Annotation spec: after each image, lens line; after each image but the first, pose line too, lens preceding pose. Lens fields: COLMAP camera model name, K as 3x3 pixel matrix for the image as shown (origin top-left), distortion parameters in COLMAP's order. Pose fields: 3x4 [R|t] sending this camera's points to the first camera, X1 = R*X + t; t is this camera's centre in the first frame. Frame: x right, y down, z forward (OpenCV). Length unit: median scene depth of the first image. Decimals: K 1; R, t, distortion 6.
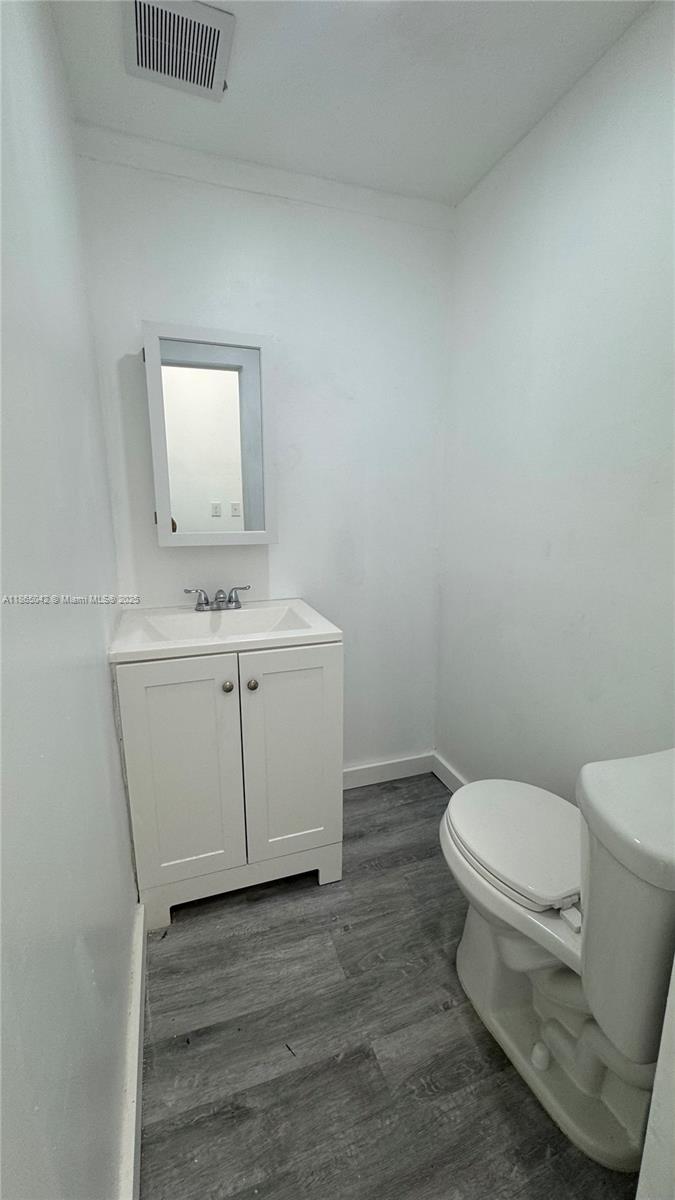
lens RADIAL K [[481.4, 0, 335.3], [0, 481.4, 594.0], [0, 0, 1]] dist [-0.003407, 0.000464]
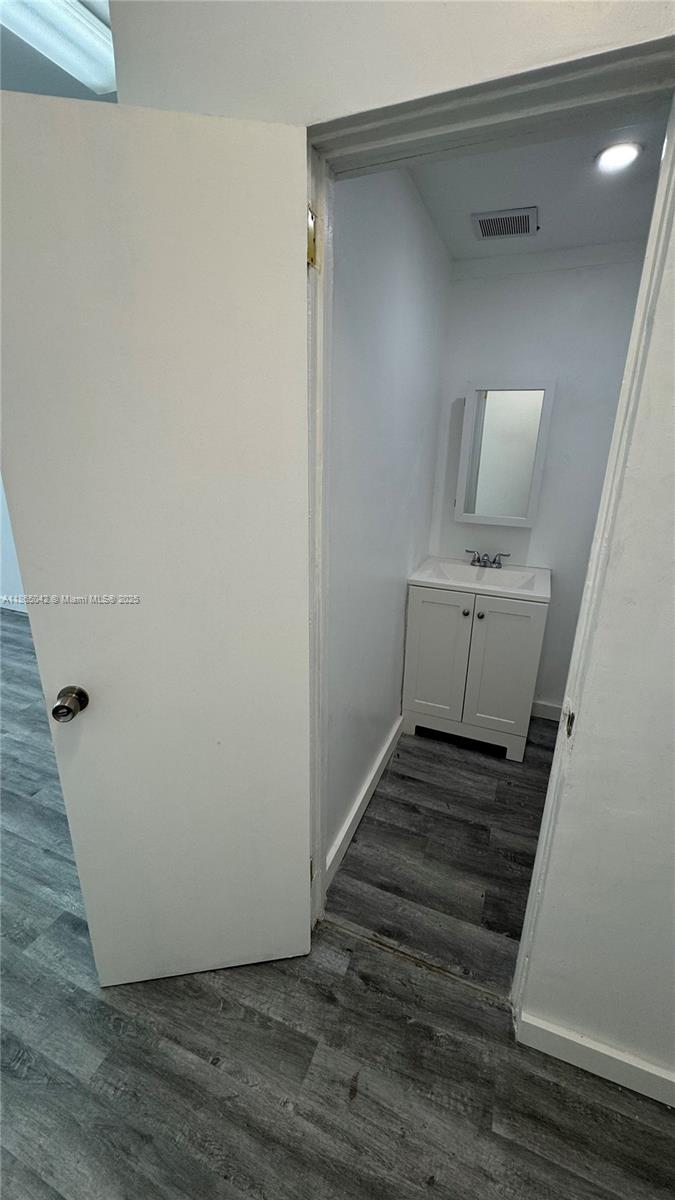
lens RADIAL K [[481.4, 0, 338.1], [0, 481.4, 591.5], [0, 0, 1]] dist [-0.003407, 0.000464]
pose [[0.743550, 0.220963, -0.631117, 0.497410], [-0.151364, 0.974944, 0.163012, -0.087581], [0.651324, -0.025679, 0.758365, -0.574283]]
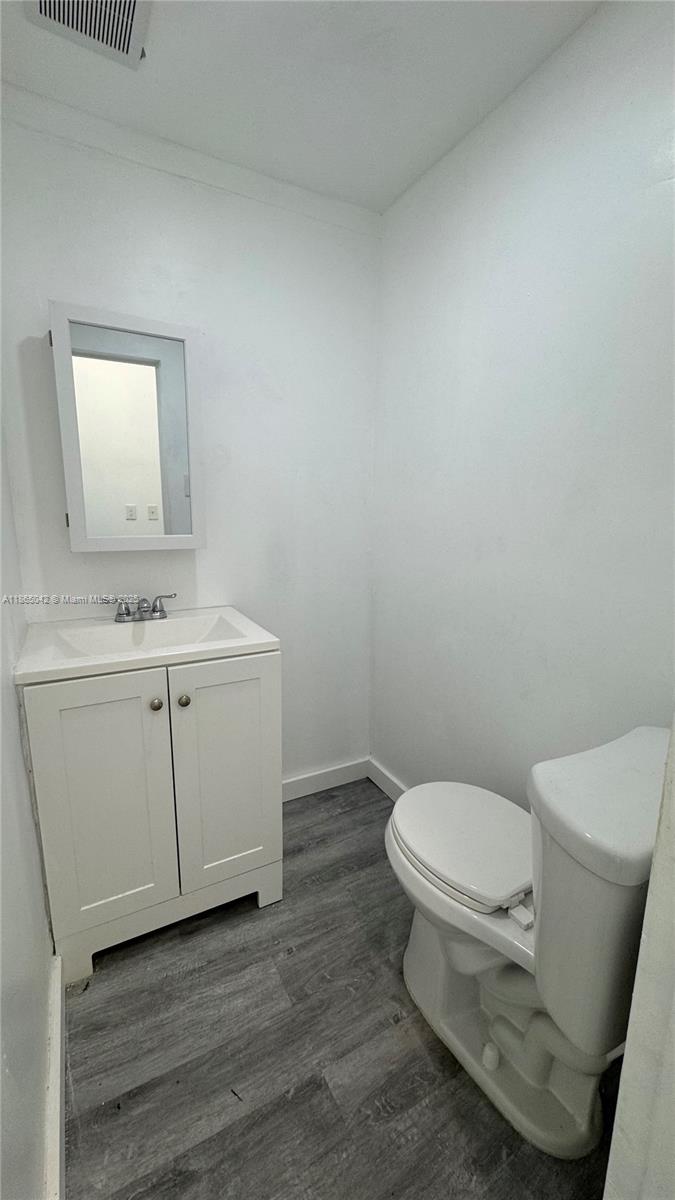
lens RADIAL K [[481.4, 0, 335.6], [0, 481.4, 594.2], [0, 0, 1]] dist [-0.003407, 0.000464]
pose [[0.986653, -0.018584, 0.161772, -0.031135], [0.020243, 0.999758, -0.008608, -0.002010], [-0.161573, 0.011767, 0.986791, 0.039861]]
